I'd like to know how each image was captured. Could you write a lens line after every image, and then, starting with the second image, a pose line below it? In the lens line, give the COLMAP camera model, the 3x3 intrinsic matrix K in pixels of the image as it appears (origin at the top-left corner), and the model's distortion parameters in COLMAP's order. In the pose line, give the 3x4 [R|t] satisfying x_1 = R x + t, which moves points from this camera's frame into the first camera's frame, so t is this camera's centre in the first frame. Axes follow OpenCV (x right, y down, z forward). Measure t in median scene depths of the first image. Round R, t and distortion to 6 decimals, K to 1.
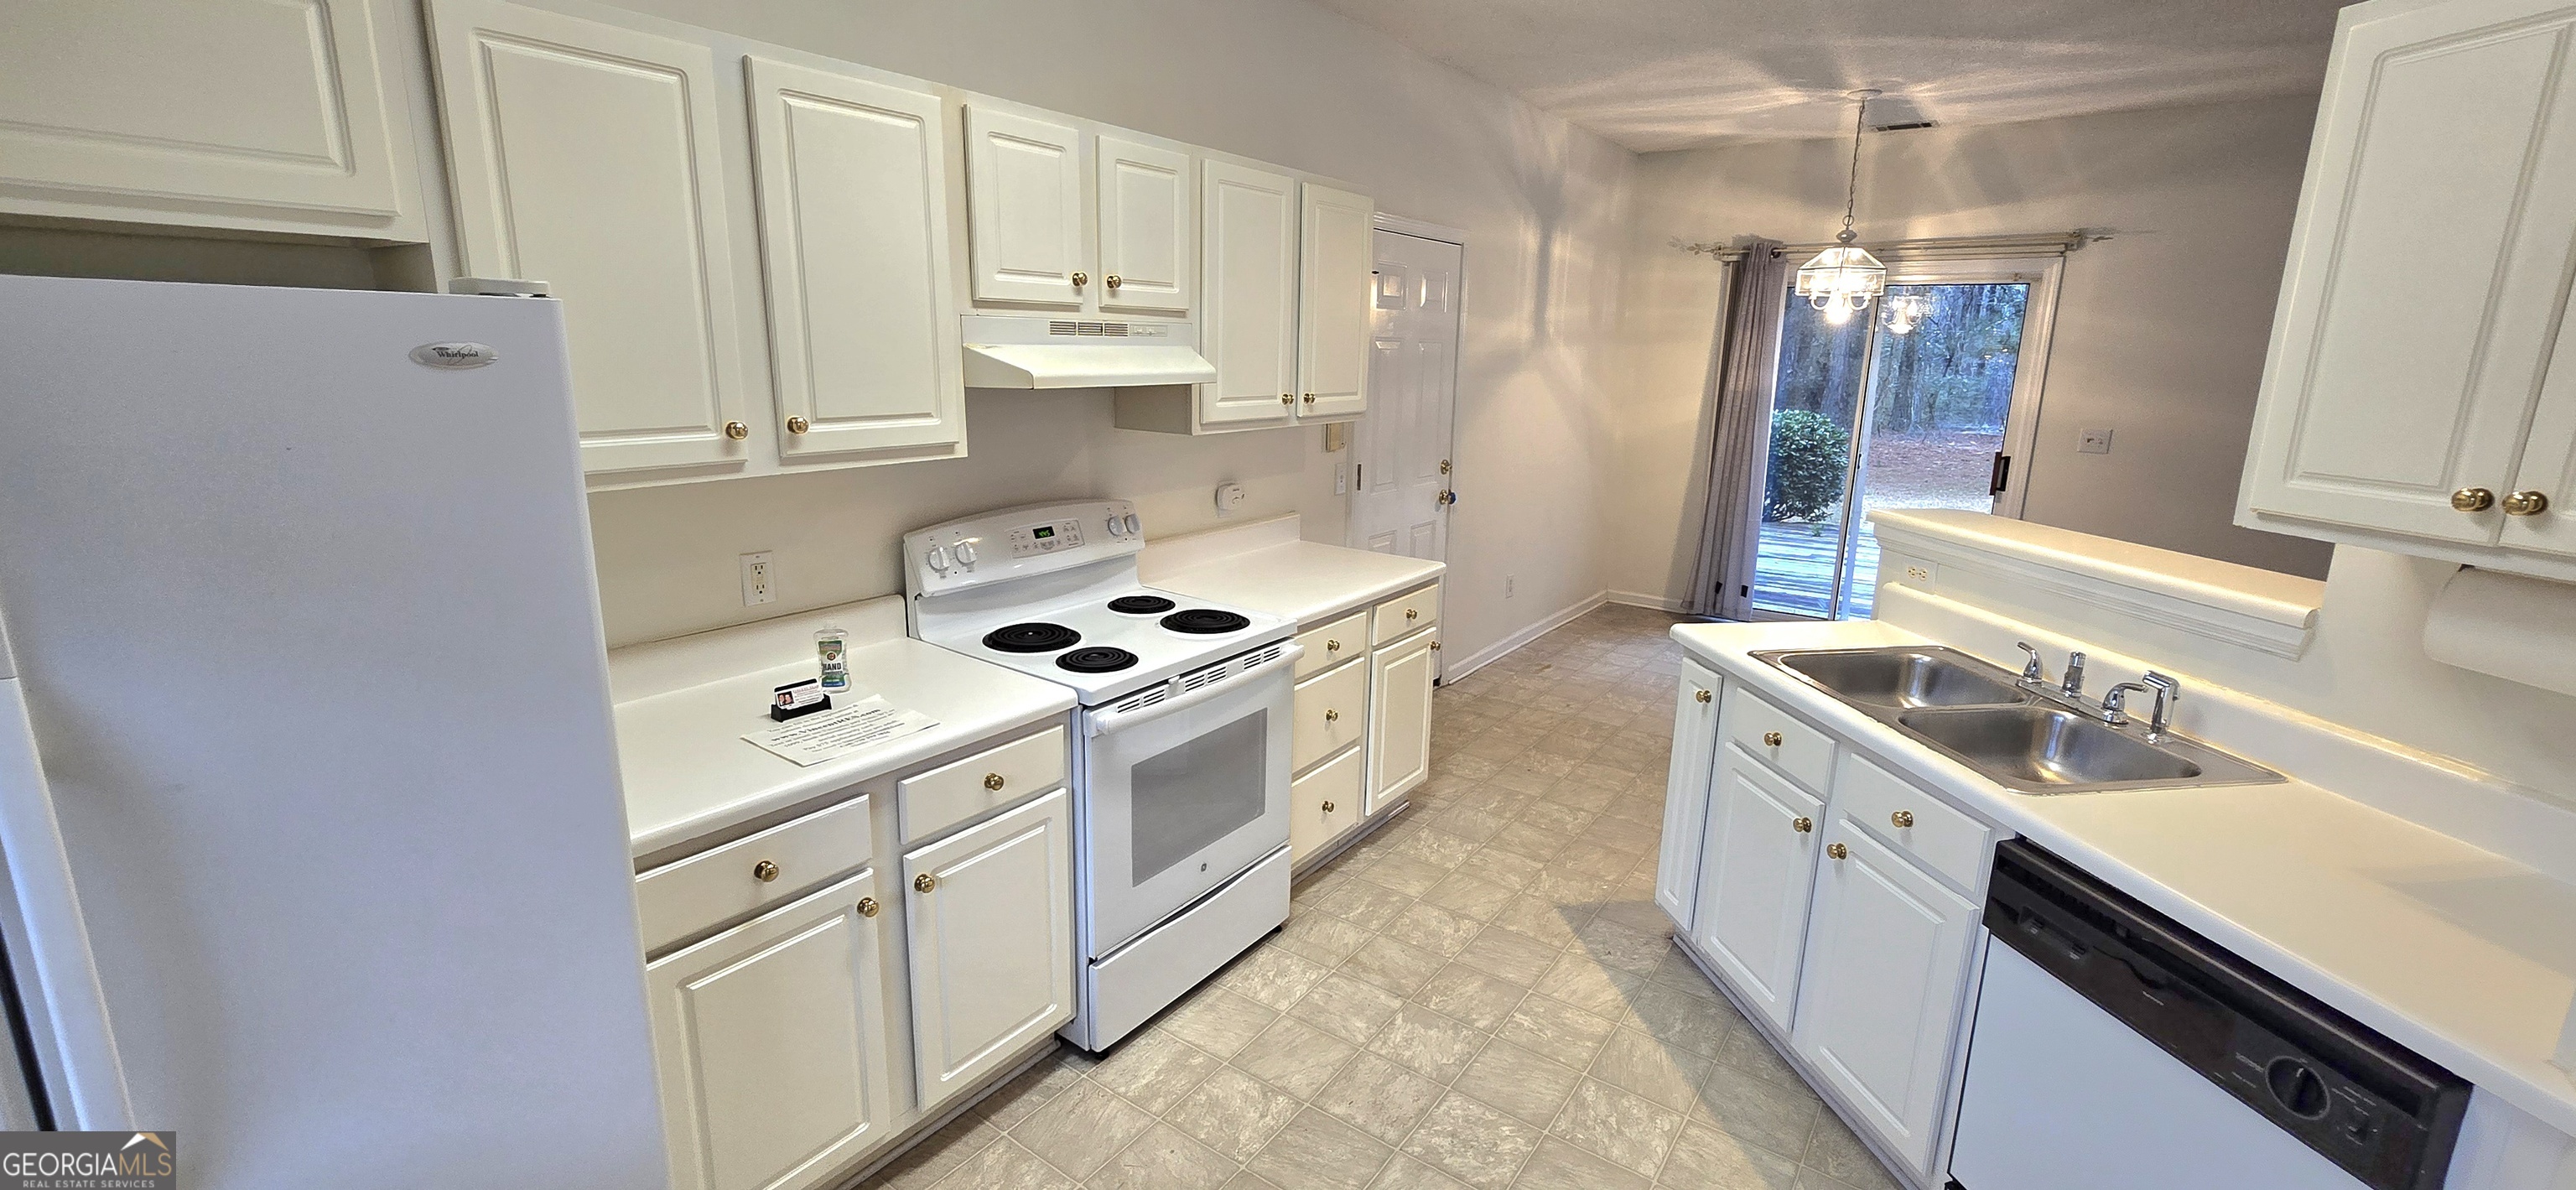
lens RADIAL K [[1057.5, 0, 1279.0], [0, 1057.5, 575.3], [0, 0, 1]] dist [-0.001250, -0.002183]
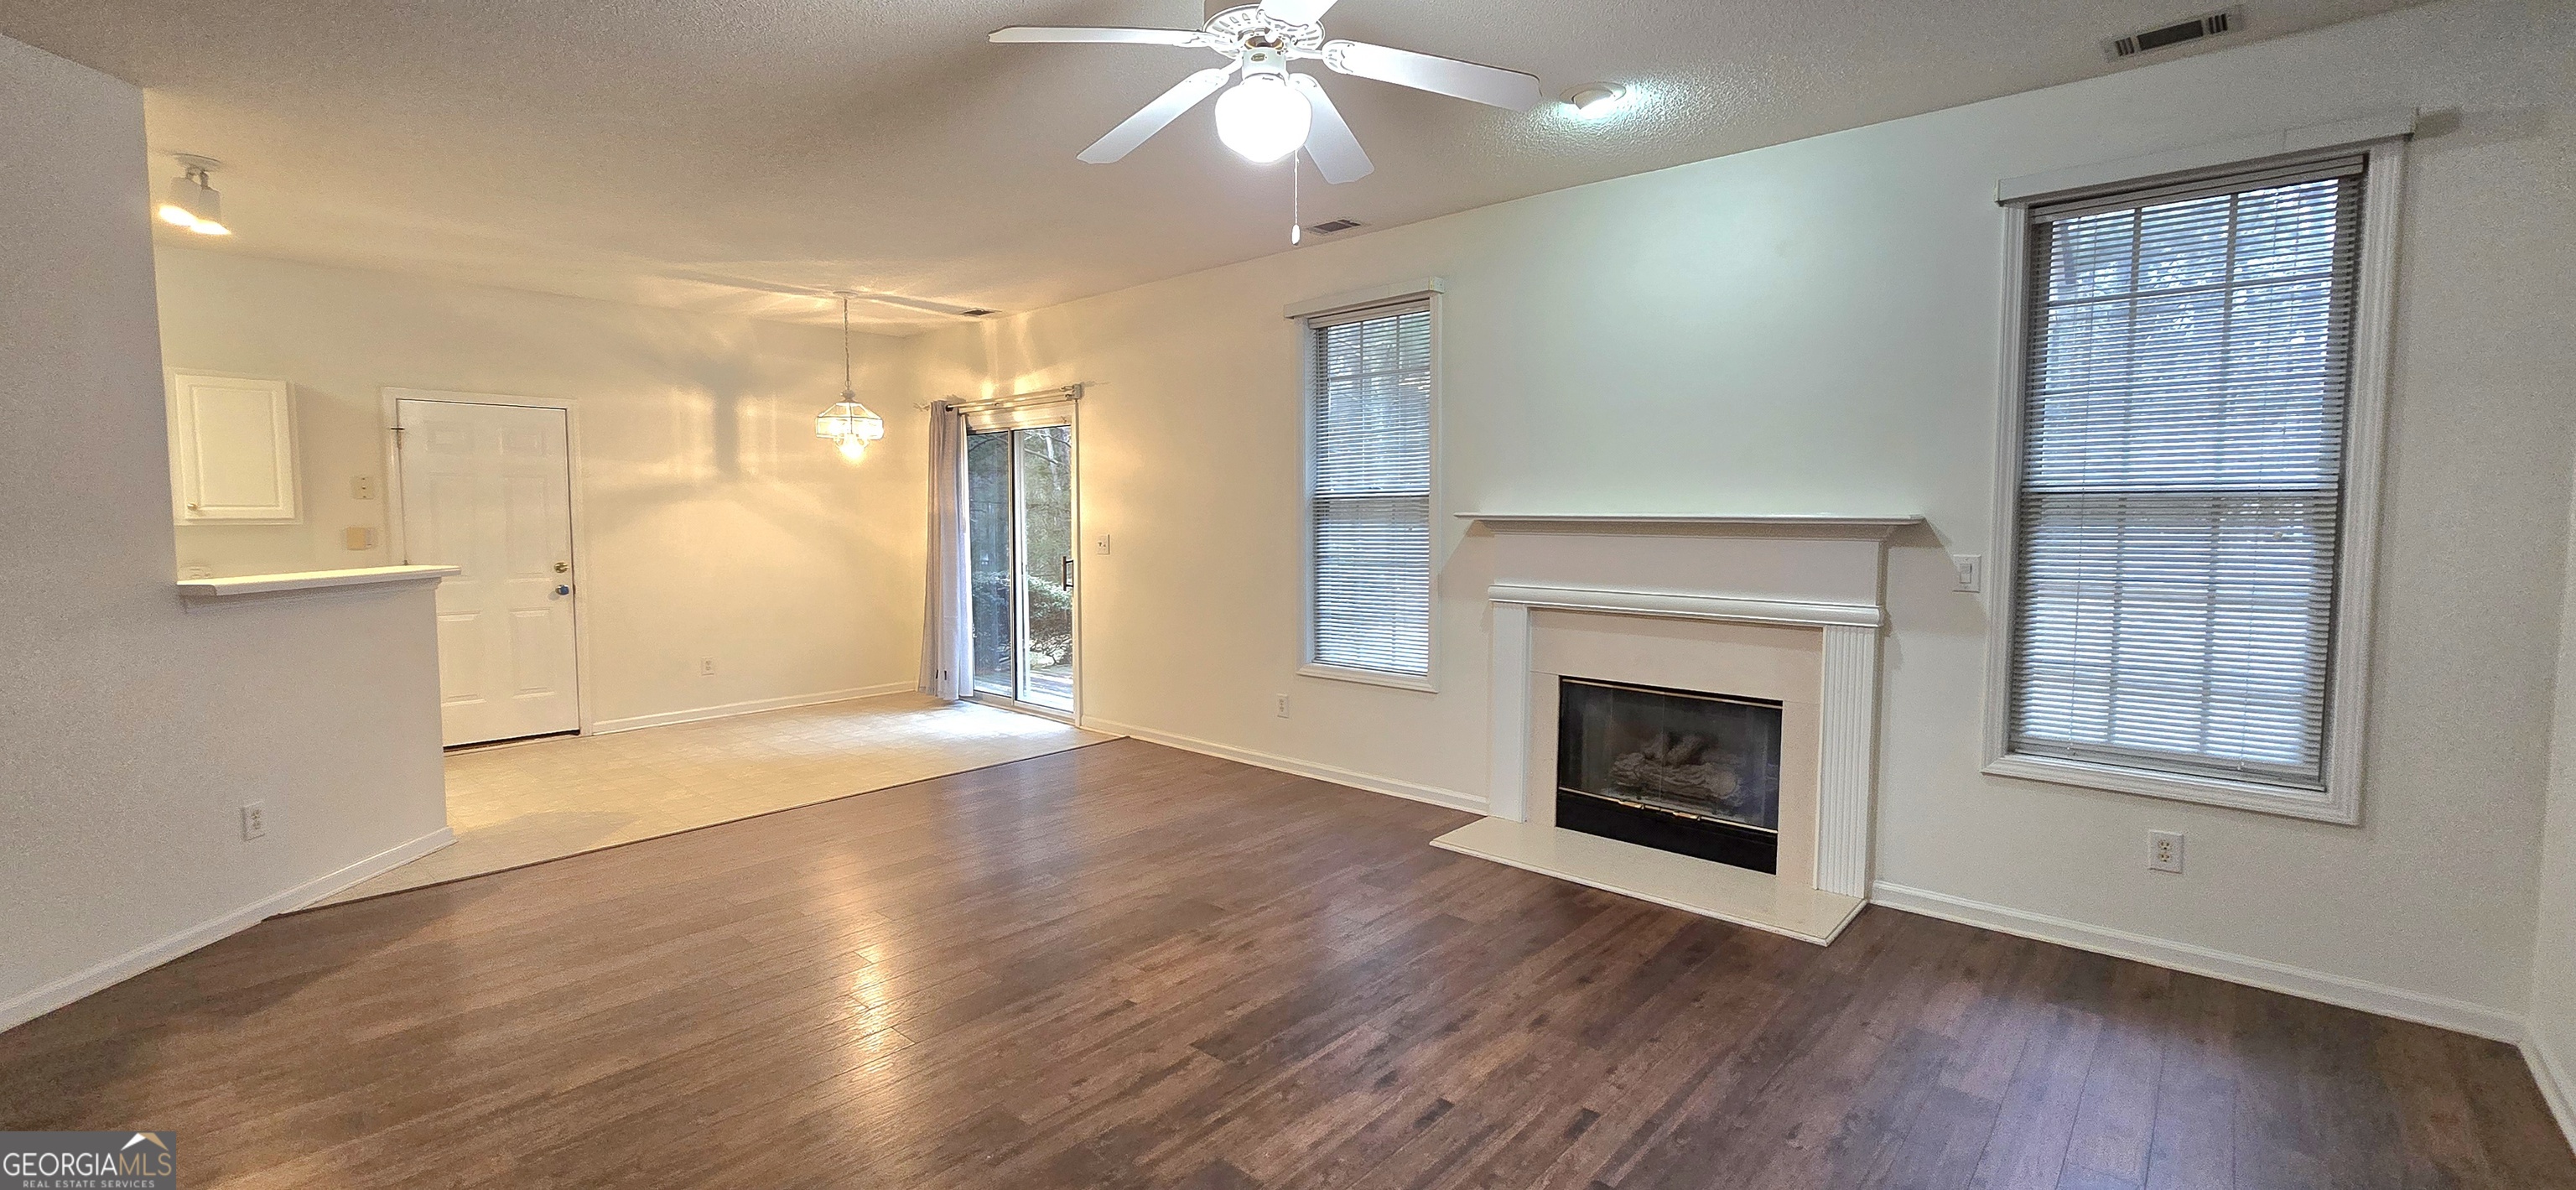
lens RADIAL K [[1057.5, 0, 1281.9], [0, 1057.5, 575.4], [0, 0, 1]] dist [-0.001250, -0.002183]
pose [[0.994740, -0.012520, -0.101661, 2.168596], [-0.003219, 0.988192, -0.153189, 0.197831], [0.102379, 0.152710, 0.982954, -0.411548]]
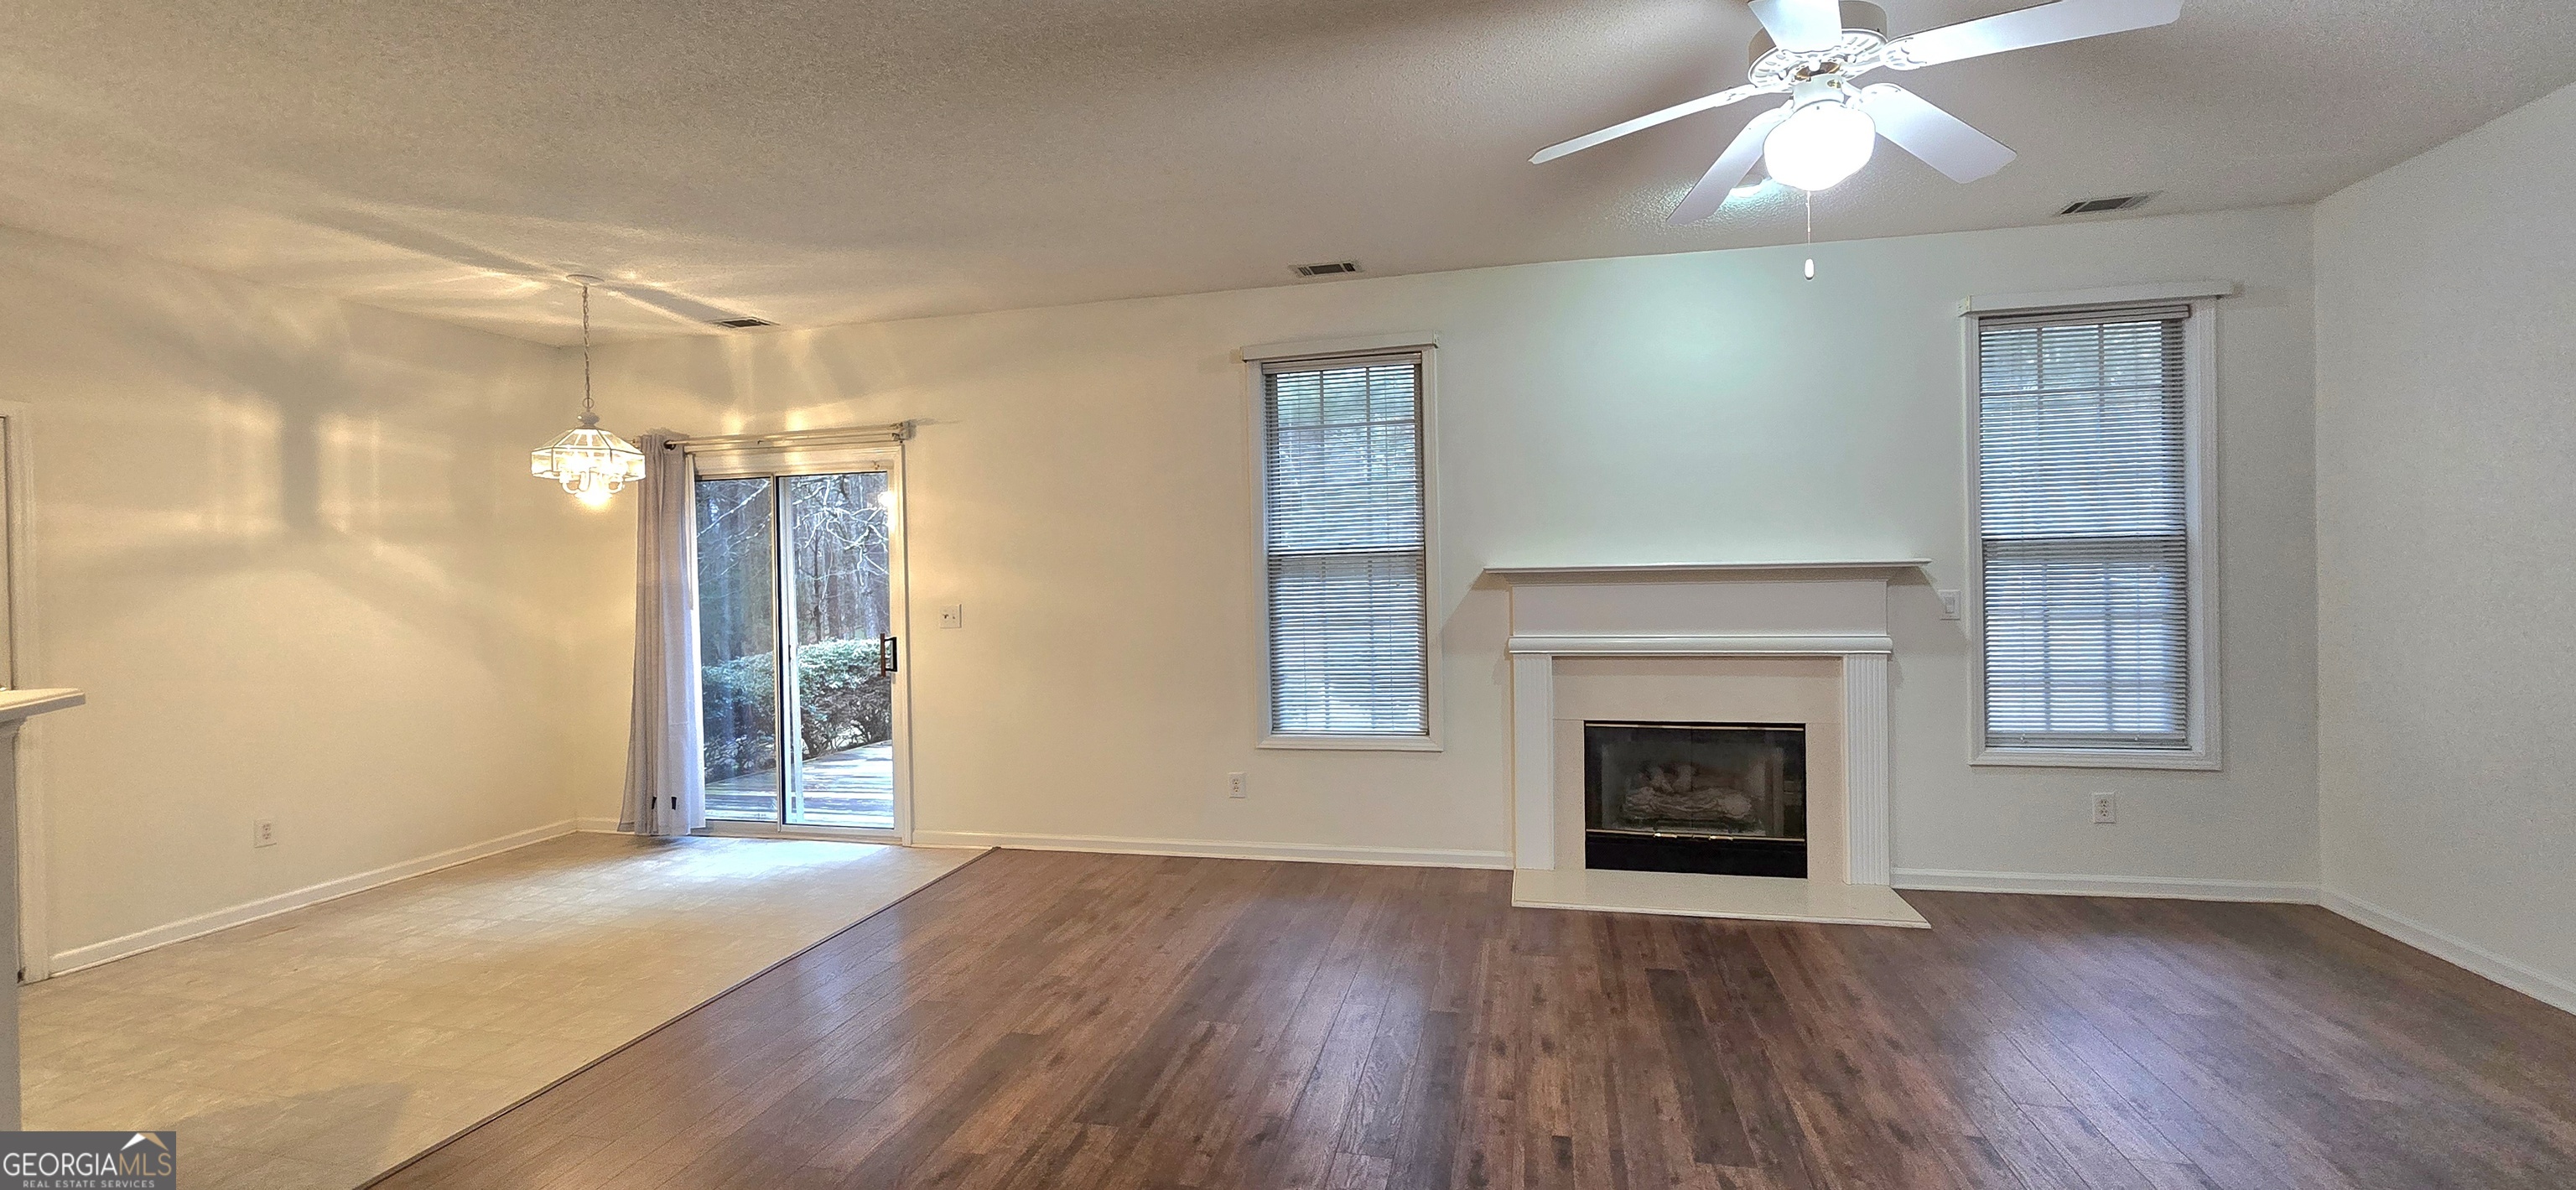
lens RADIAL K [[1057.5, 0, 1290.0], [0, 1057.5, 579.1], [0, 0, 1]] dist [-0.001250, -0.002183]
pose [[0.917575, -0.038630, 0.395681, 1.306569], [0.119907, 0.975812, -0.182794, 0.128889], [-0.379049, 0.215173, 0.900012, -0.126038]]
